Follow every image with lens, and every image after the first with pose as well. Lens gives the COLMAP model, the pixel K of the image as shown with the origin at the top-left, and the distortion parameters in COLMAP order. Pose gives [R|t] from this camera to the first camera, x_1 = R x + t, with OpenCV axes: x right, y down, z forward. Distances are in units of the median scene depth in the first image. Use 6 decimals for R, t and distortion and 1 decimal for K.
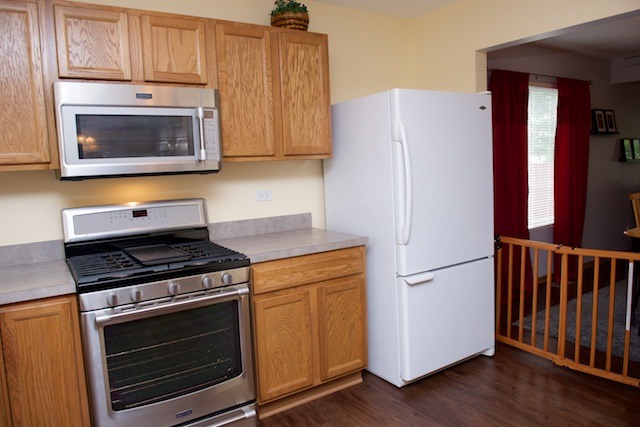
lens RADIAL K [[466.0, 0, 320.0], [0, 466.0, 213.5], [0, 0, 1]] dist [-0.050708, 0.002185]
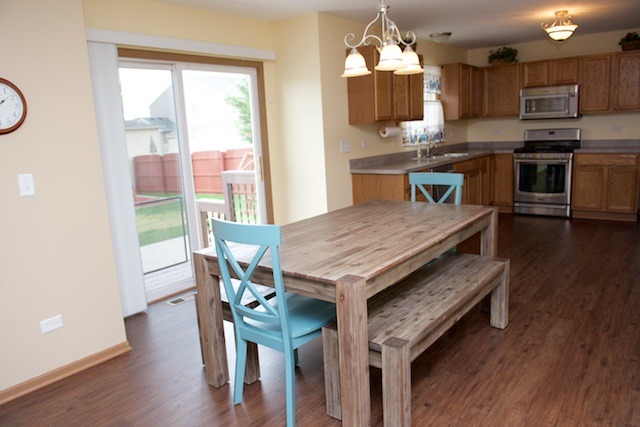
lens RADIAL K [[466.0, 0, 320.0], [0, 466.0, 213.5], [0, 0, 1]] dist [-0.050708, 0.002185]
pose [[0.322239, 0.189356, -0.927527, 1.694478], [-0.067939, 0.981890, 0.176851, 0.076280], [0.944217, 0.006027, 0.329268, -1.111686]]
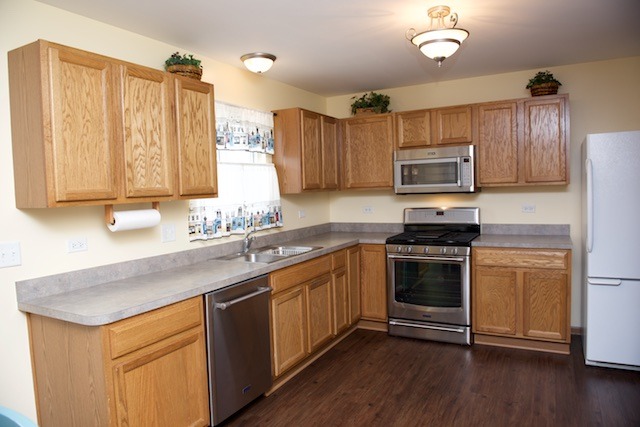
lens RADIAL K [[429.9, 0, 320.0], [0, 429.9, 213.5], [0, 0, 1]] dist [-0.046124, -0.000995]
pose [[0.469370, 0.071611, -0.880093, 0.880300], [-0.084092, 0.995801, 0.036177, -0.020675], [0.878988, 0.057028, 0.473421, -0.234047]]
